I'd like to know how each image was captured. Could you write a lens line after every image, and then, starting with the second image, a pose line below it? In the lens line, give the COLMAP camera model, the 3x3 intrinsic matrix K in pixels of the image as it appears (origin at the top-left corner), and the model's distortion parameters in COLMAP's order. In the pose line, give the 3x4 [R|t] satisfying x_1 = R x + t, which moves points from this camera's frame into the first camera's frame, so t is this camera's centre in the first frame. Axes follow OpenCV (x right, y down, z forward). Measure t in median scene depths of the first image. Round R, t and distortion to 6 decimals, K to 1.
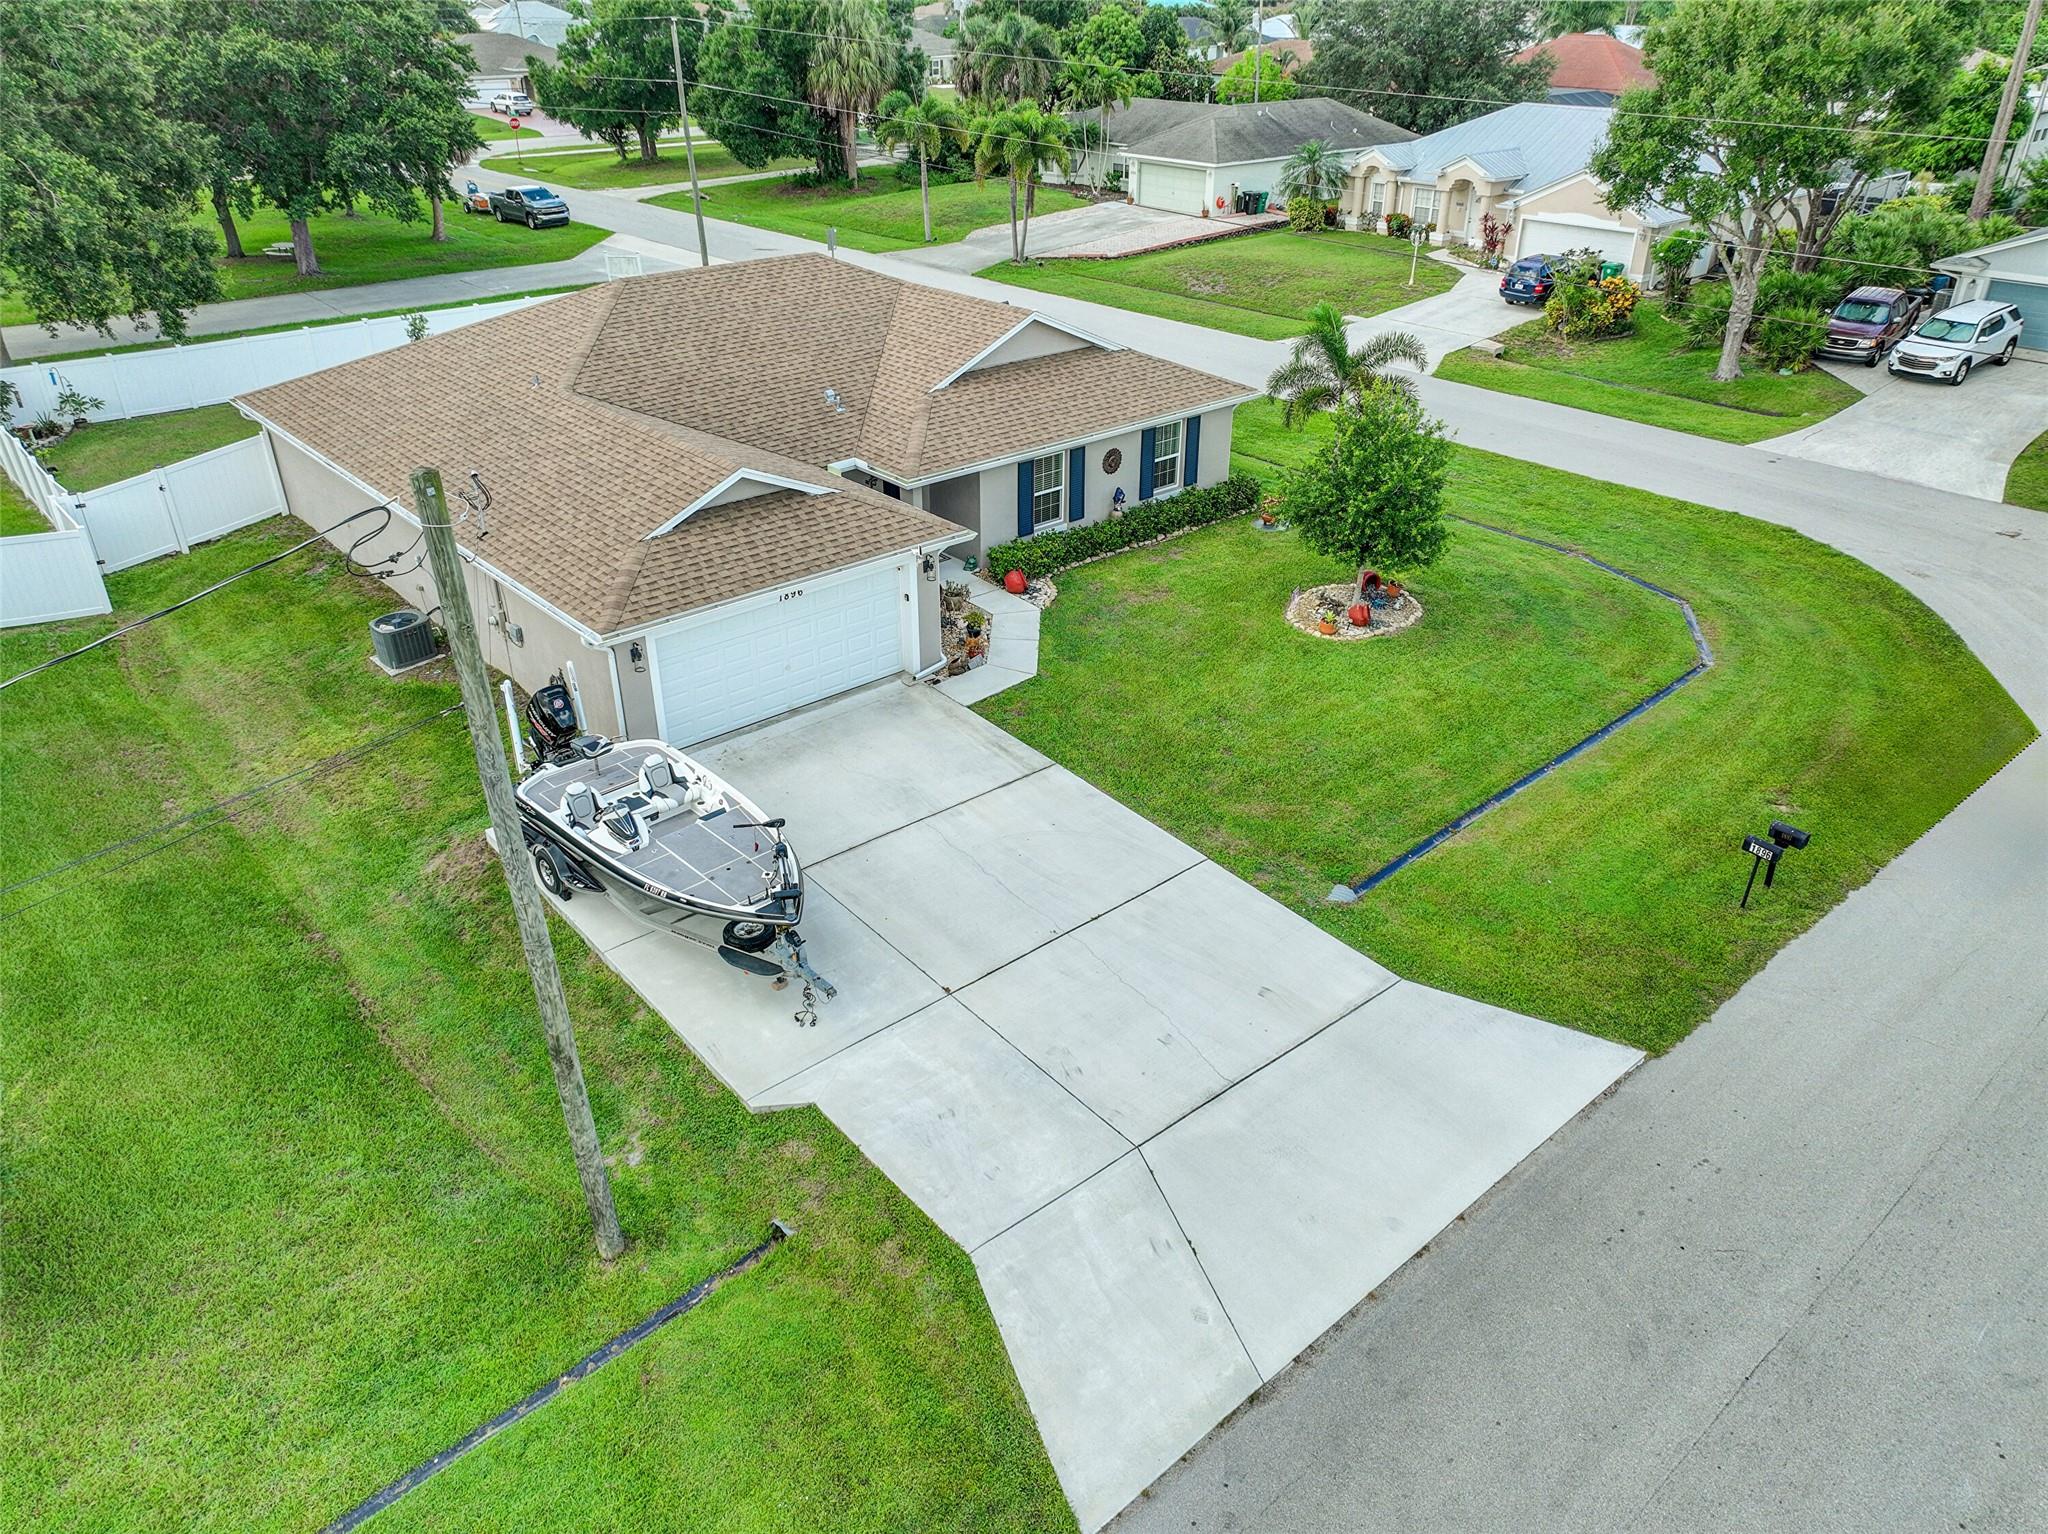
lens RADIAL K [[1434.7, 0, 1020.2], [0, 1434.7, 765.6], [0, 0, 1]] dist [0.000590, 0.012454]
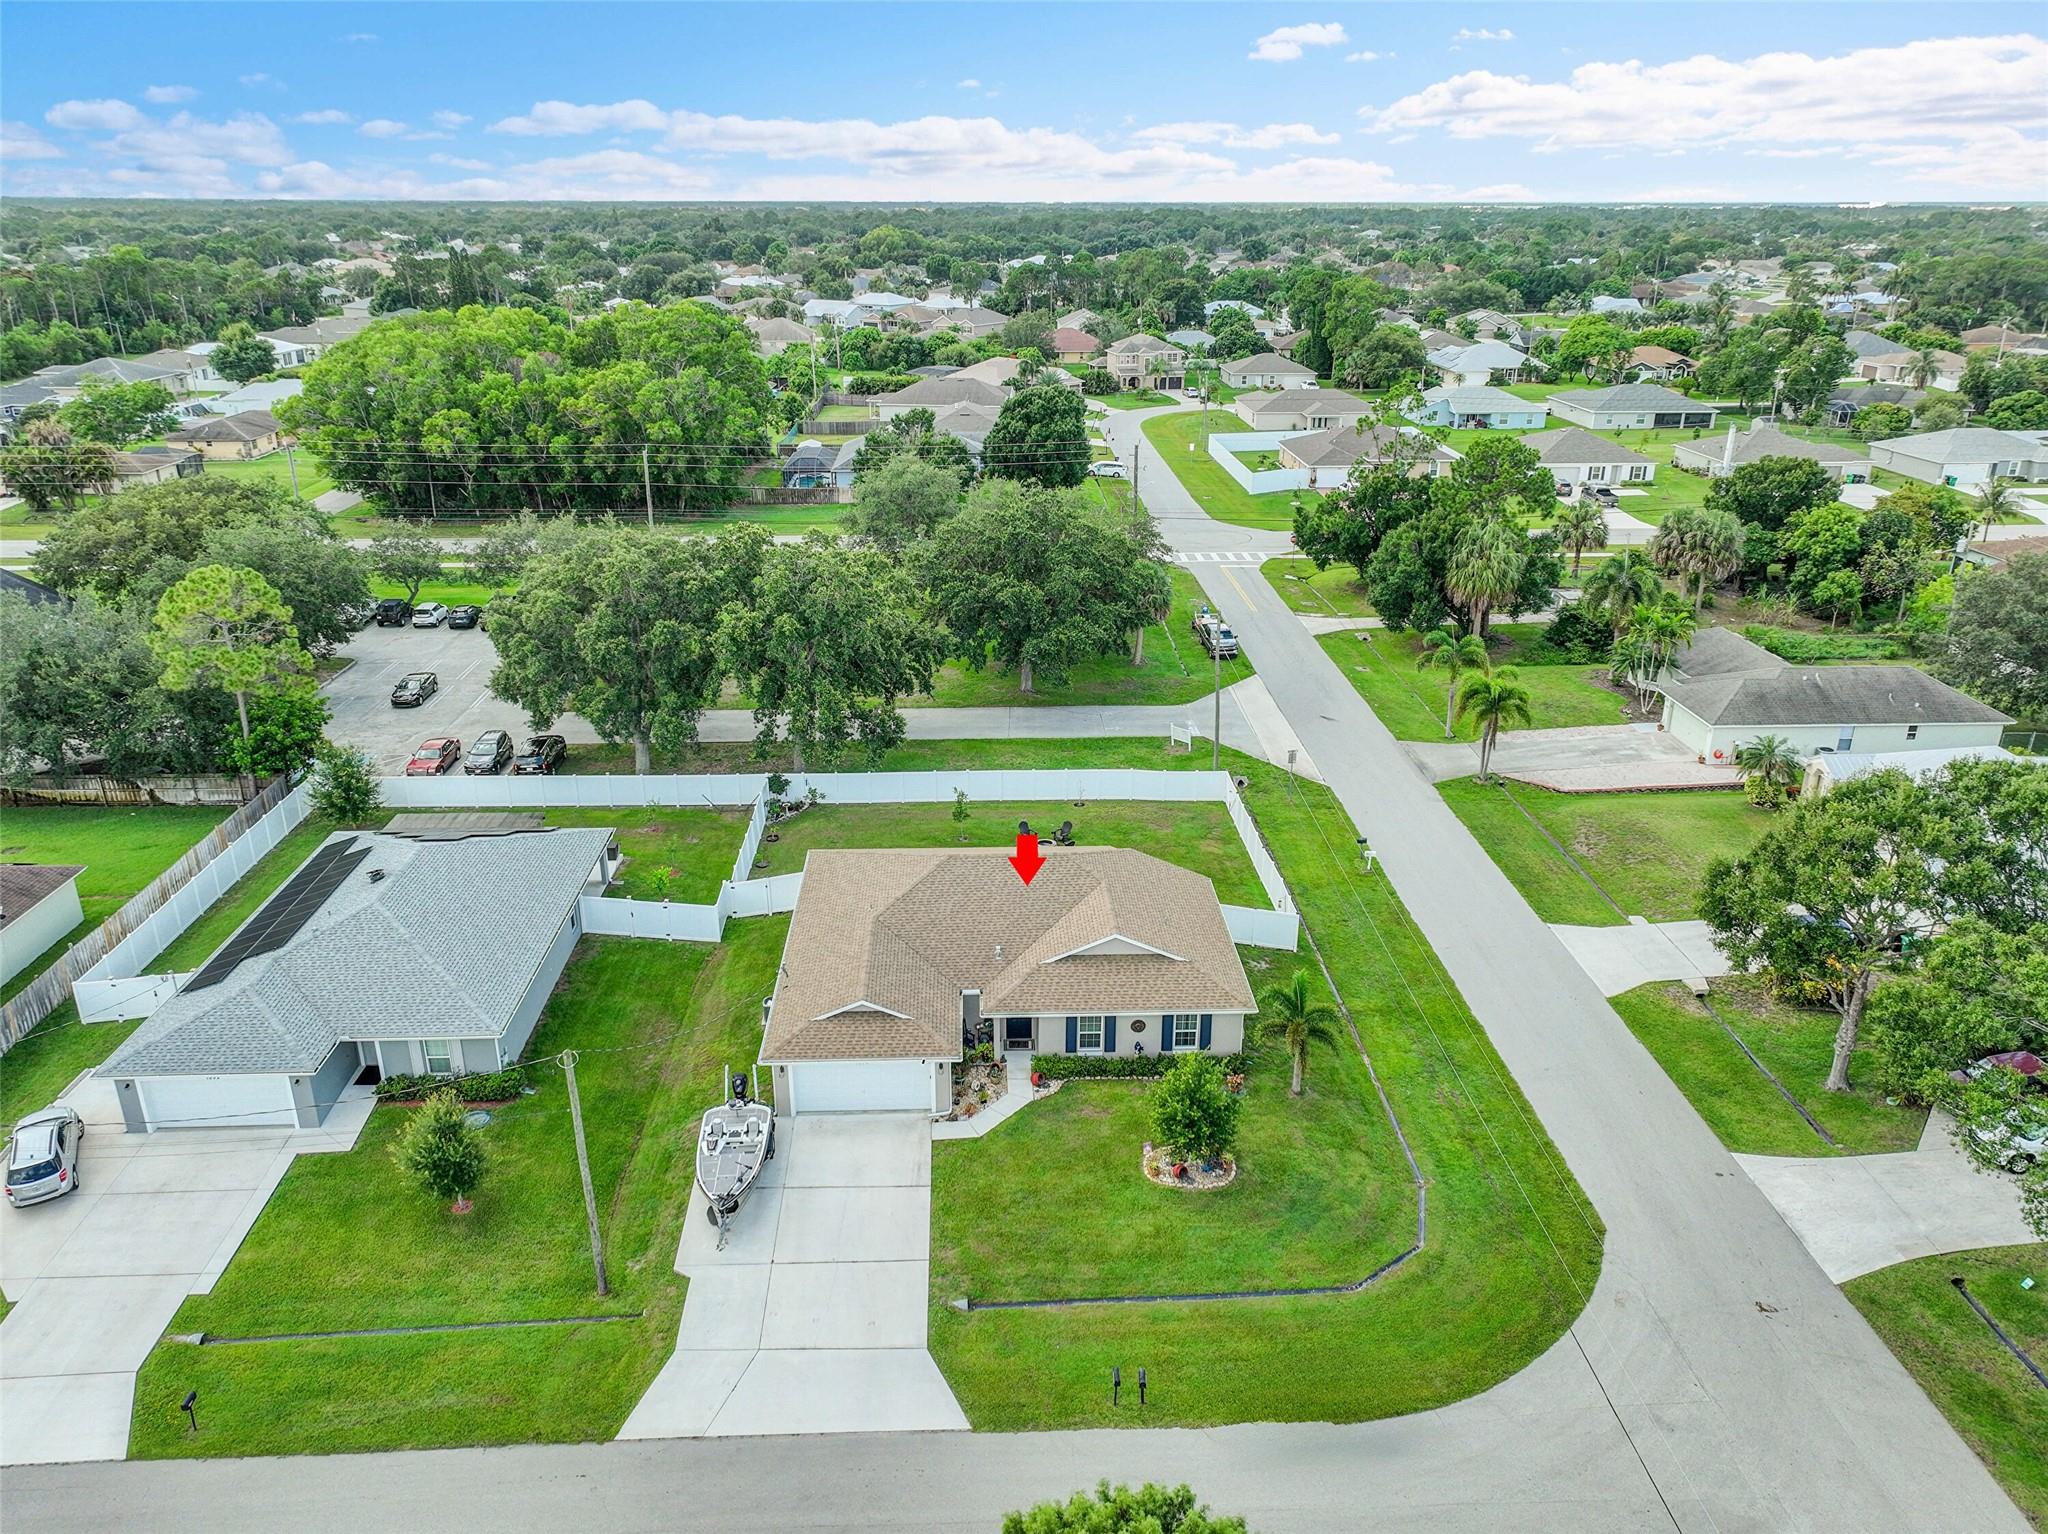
lens RADIAL K [[1434.7, 0, 1024.1], [0, 1434.7, 757.7], [0, 0, 1]] dist [0.000590, 0.012454]
pose [[0.776628, 0.228018, -0.587245, 0.920102], [-0.307511, 0.950805, -0.037498, -0.422590], [0.549806, 0.209707, 0.808540, -0.554182]]
